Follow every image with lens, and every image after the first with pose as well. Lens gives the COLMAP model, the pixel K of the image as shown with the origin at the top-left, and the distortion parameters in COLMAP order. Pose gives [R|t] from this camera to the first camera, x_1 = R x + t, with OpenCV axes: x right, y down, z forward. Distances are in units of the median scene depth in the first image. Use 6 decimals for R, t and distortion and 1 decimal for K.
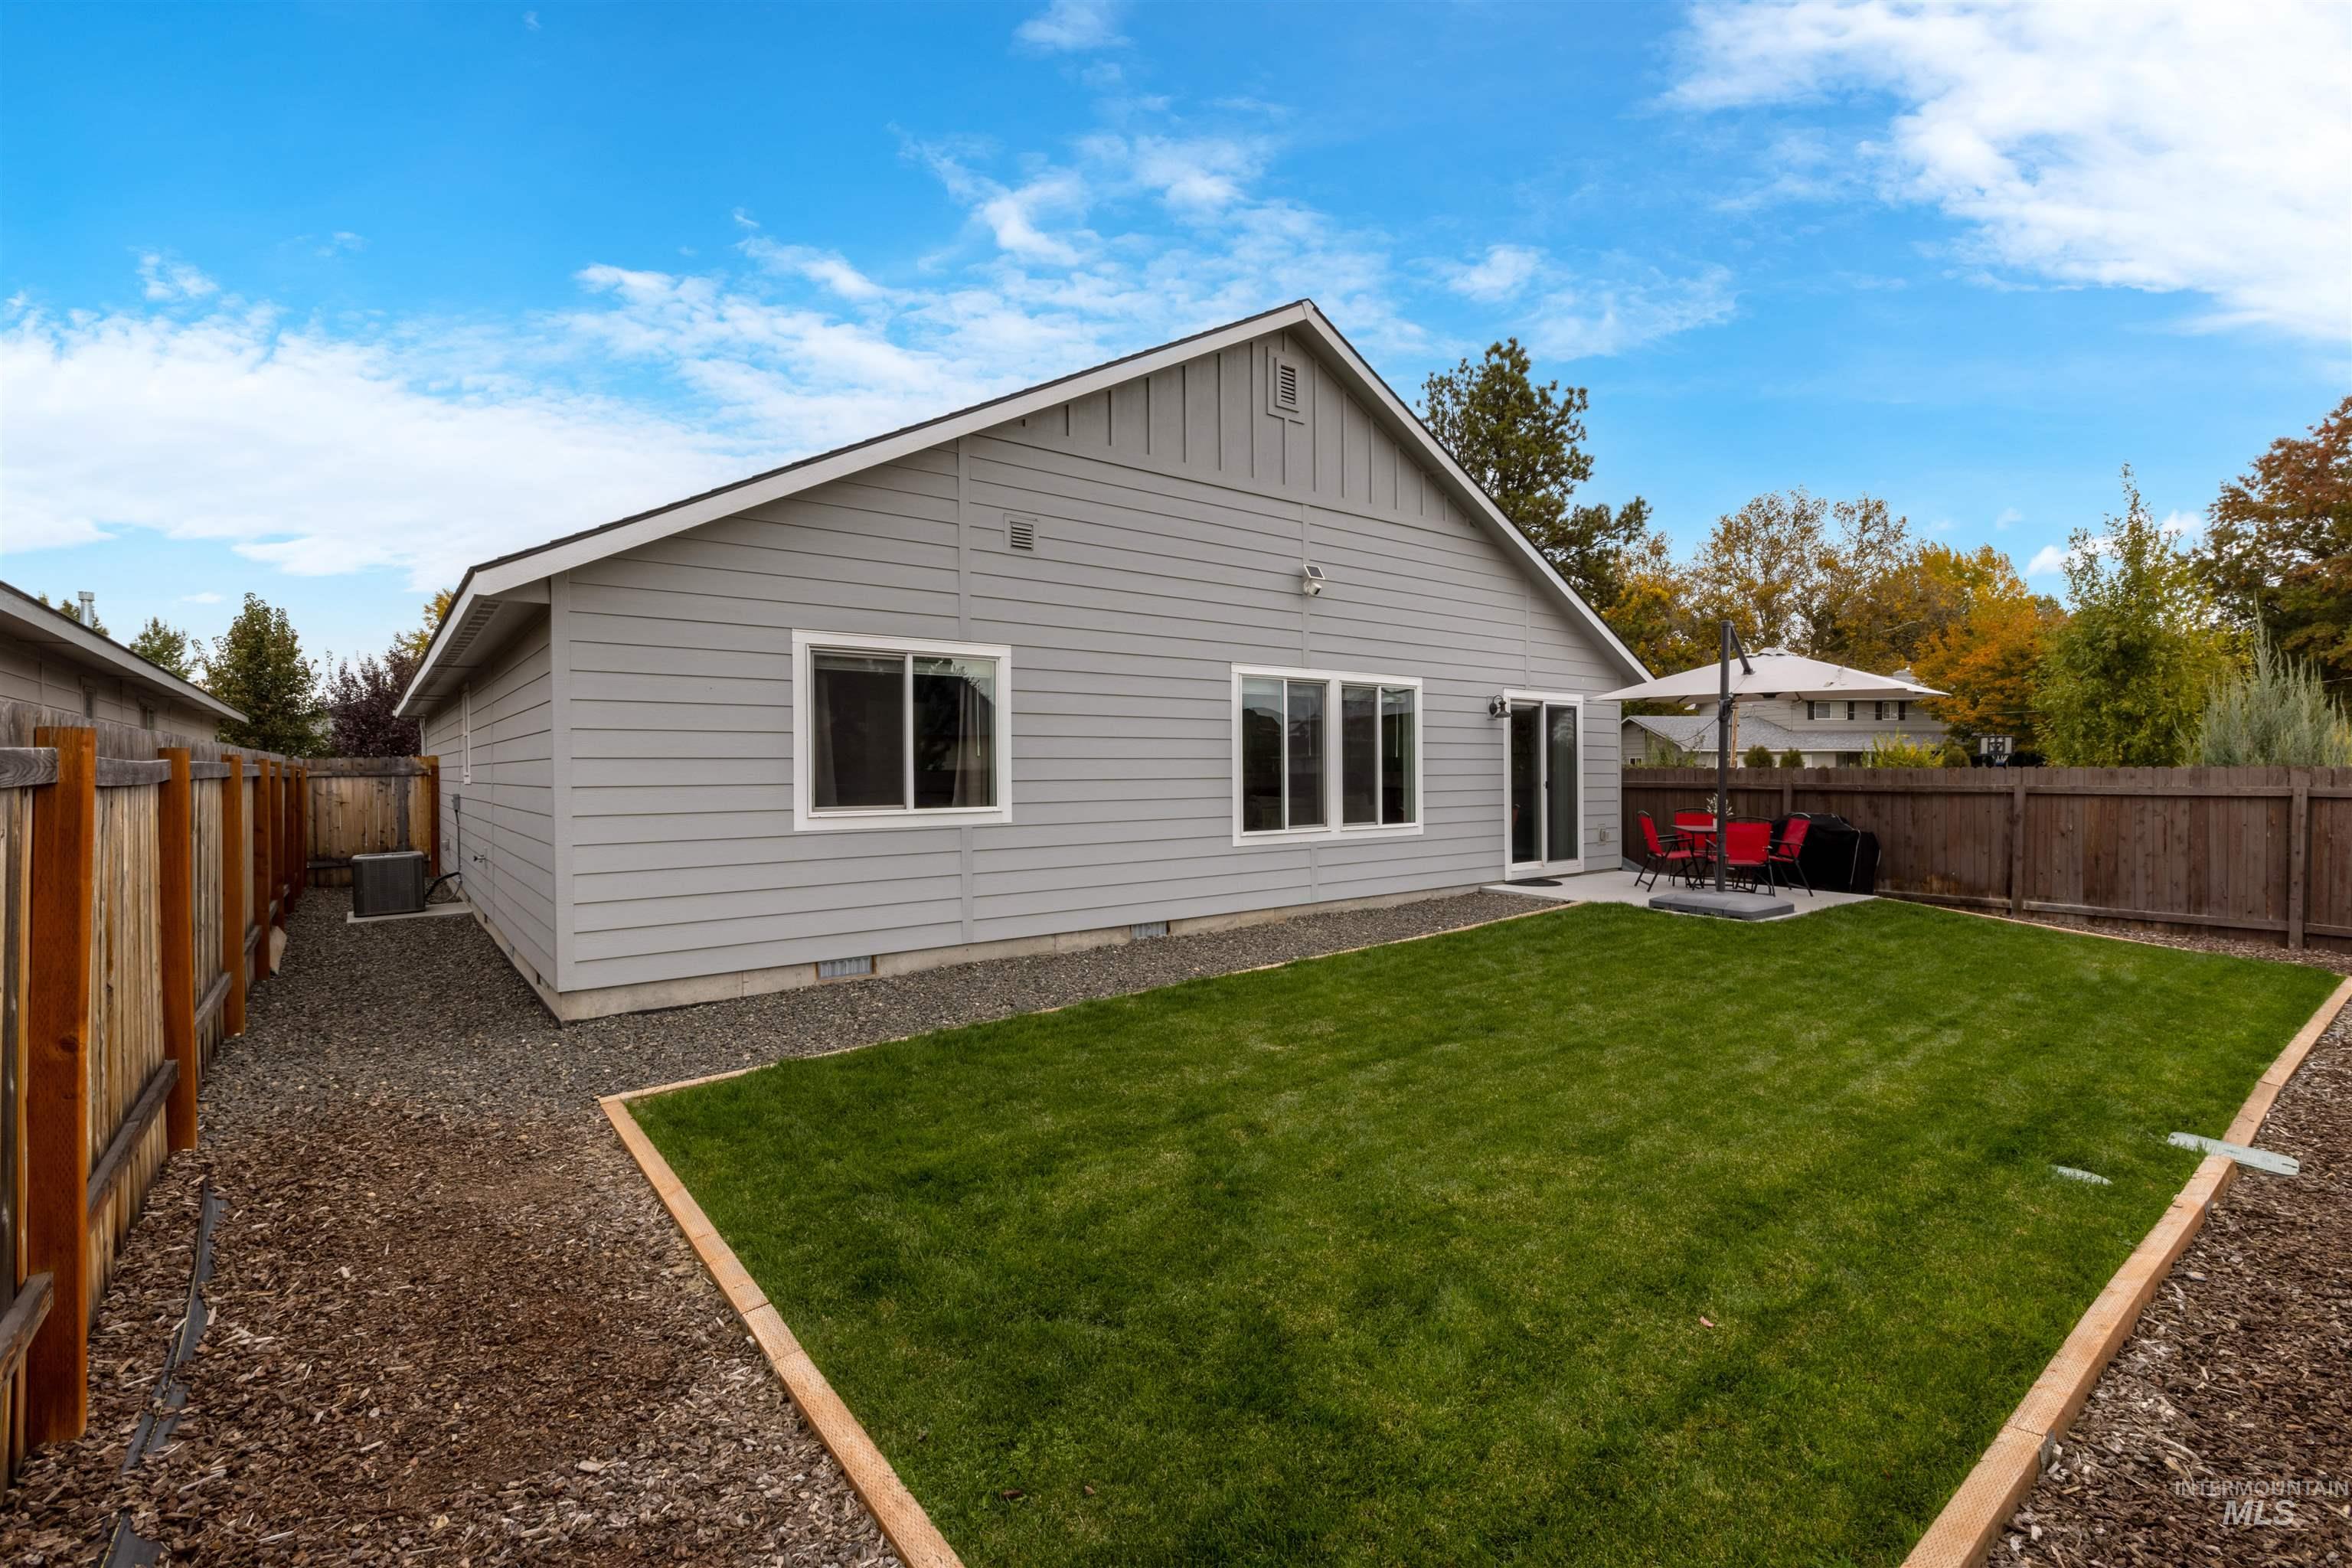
lens RADIAL K [[1045.0, 0, 1190.9], [0, 1045.0, 782.9], [0, 0, 1]] dist [0.001015, -0.001090]
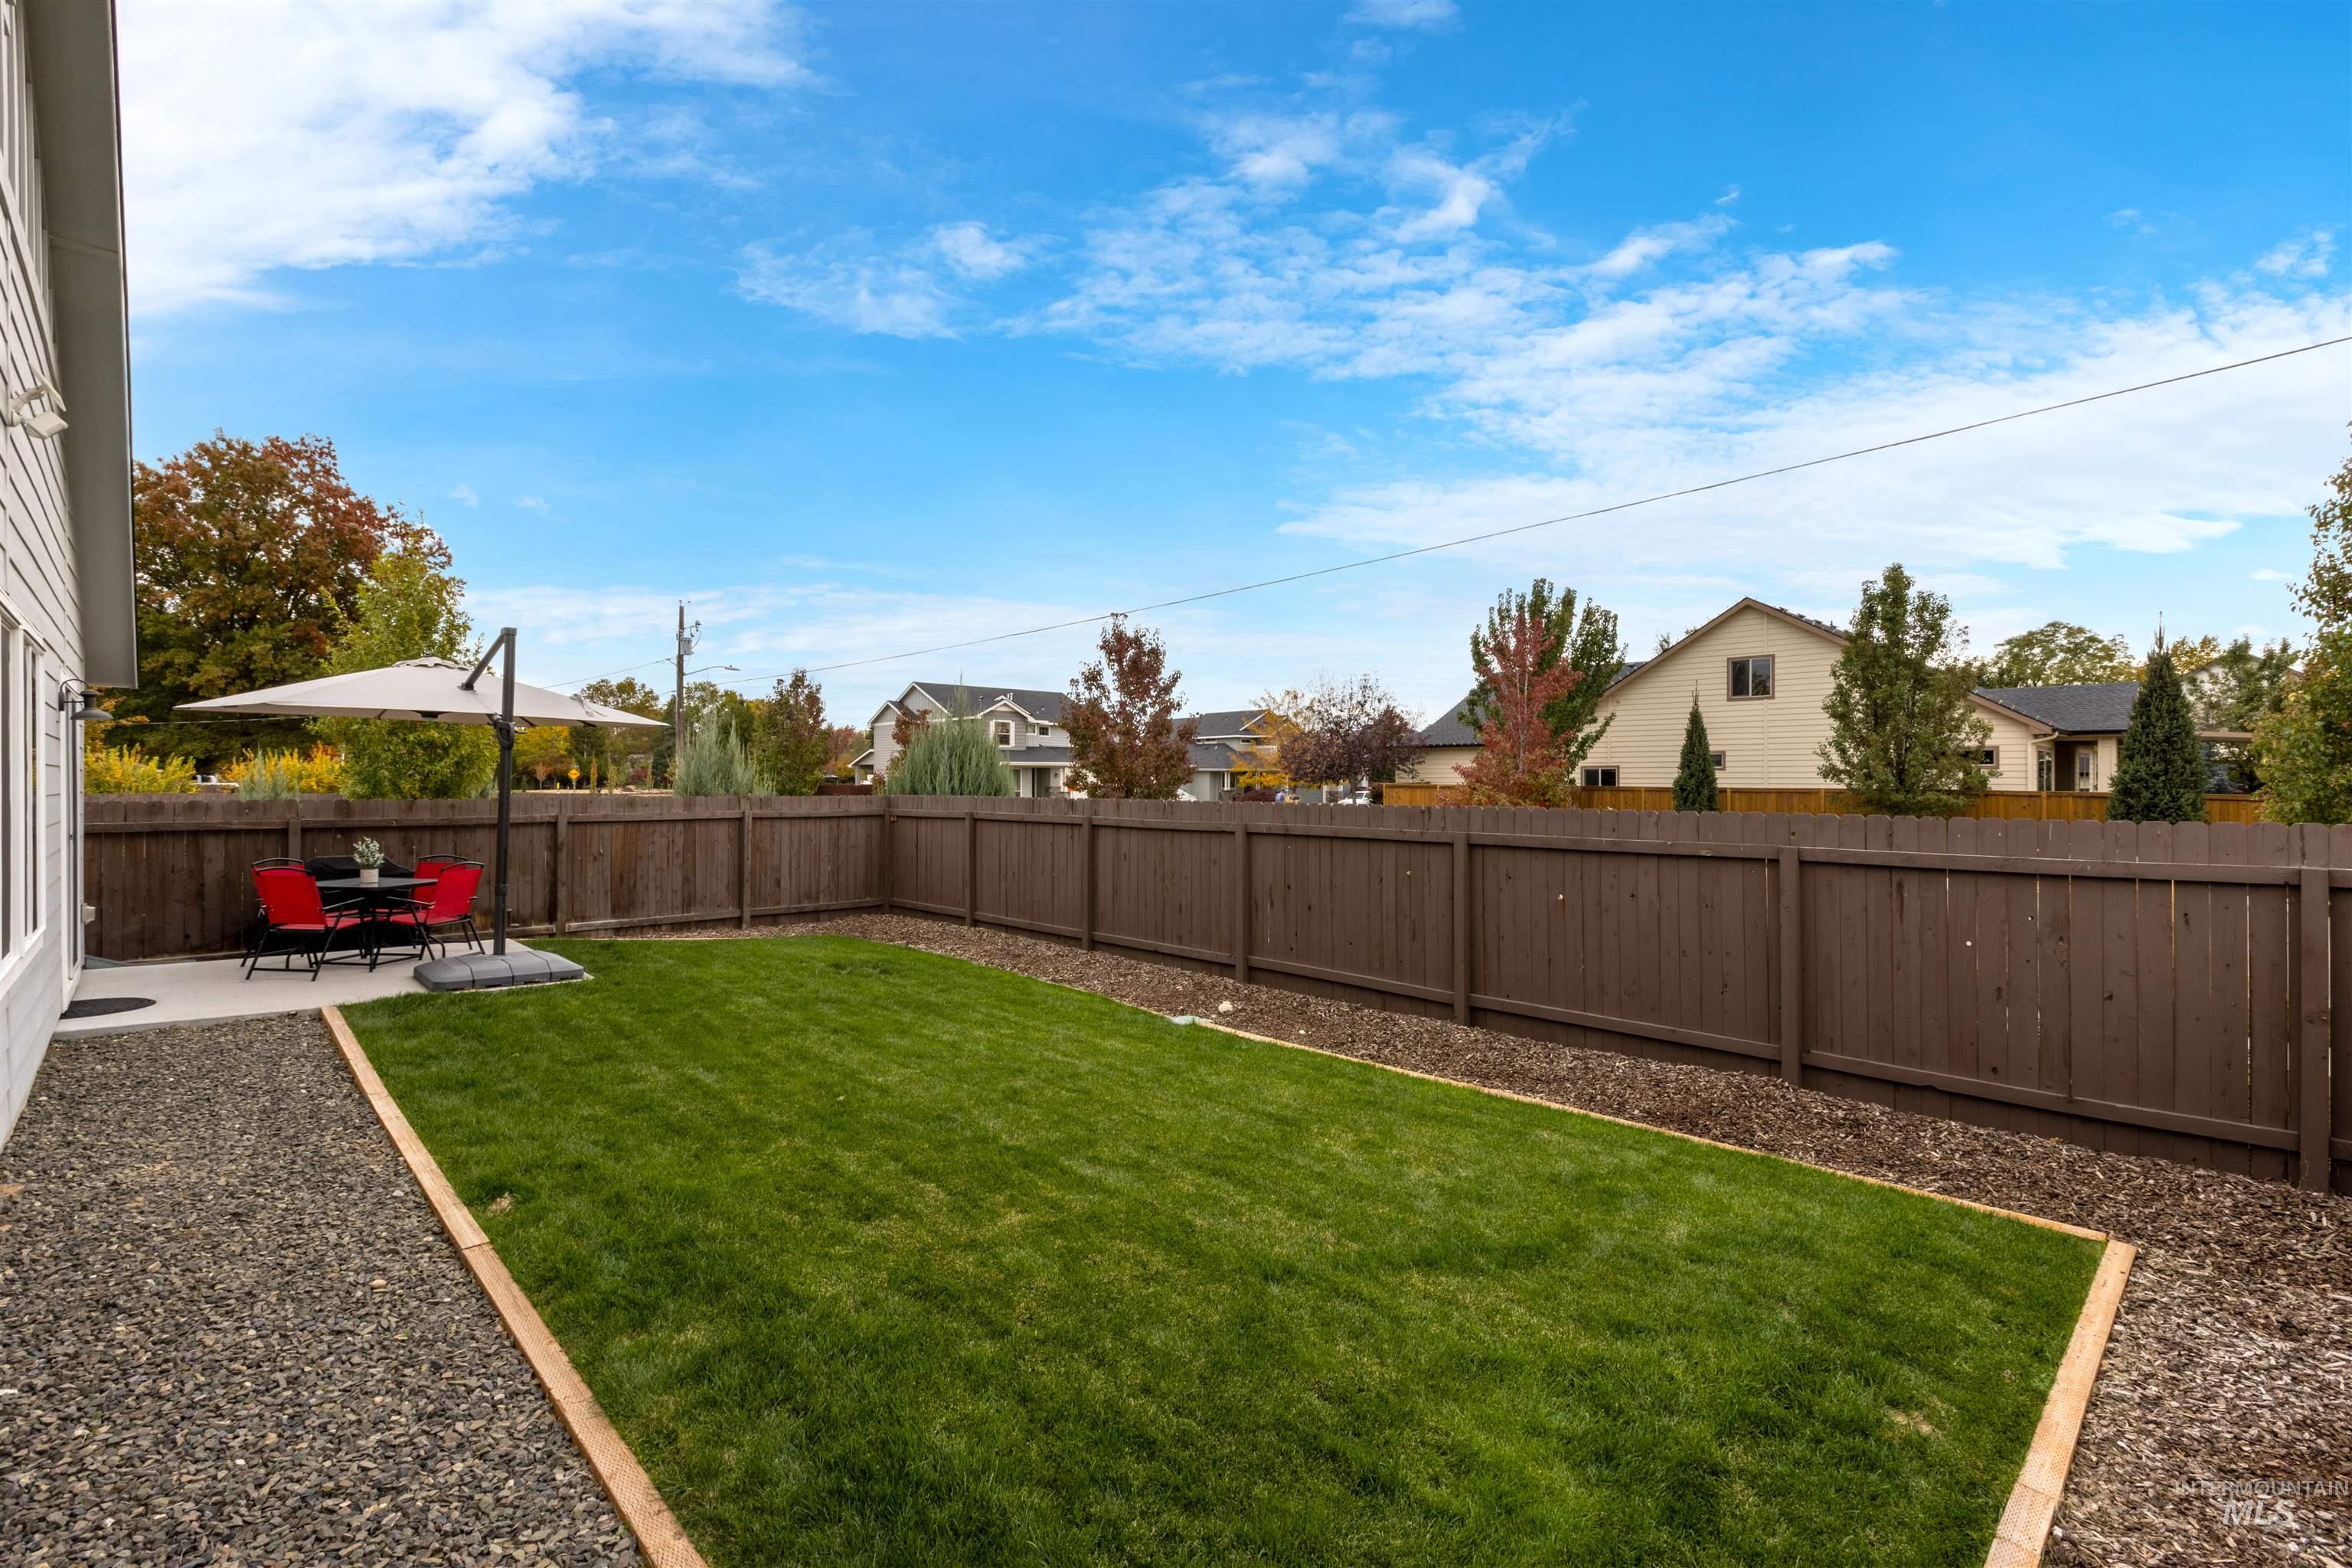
lens RADIAL K [[1045.0, 0, 1190.9], [0, 1045.0, 782.9], [0, 0, 1]] dist [0.001015, -0.001090]
pose [[-0.104682, 0.002795, 0.994502, -0.254952], [0.013483, 0.999908, -0.001391, -0.015577], [-0.994414, 0.013263, -0.104710, 0.381881]]
